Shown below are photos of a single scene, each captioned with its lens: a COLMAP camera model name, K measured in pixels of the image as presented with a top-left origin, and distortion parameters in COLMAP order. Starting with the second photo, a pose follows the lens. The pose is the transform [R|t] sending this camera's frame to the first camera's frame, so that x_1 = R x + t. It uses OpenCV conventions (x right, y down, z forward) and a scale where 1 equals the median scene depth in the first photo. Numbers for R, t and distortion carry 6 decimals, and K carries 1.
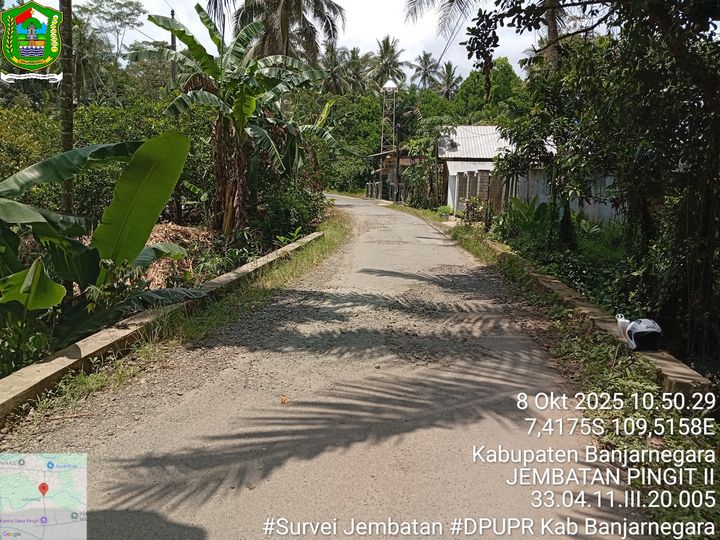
lens RADIAL K [[527.2, 0, 357.6], [0, 527.2, 266.5], [0, 0, 1]] dist [0.094765, -0.158501]
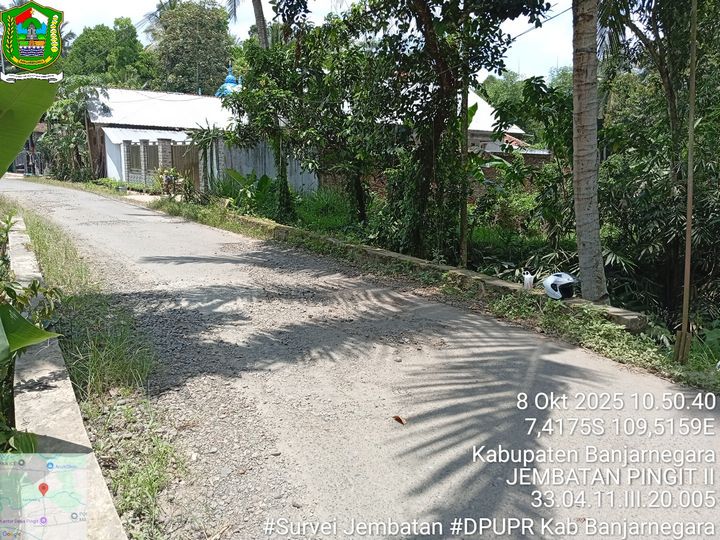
lens RADIAL K [[527.2, 0, 357.6], [0, 527.2, 266.5], [0, 0, 1]] dist [0.094765, -0.158501]
pose [[0.808220, -0.116577, 0.577227, -0.547806], [0.085116, 0.993042, 0.081379, -0.055484], [-0.582698, -0.016641, 0.812519, 0.301002]]
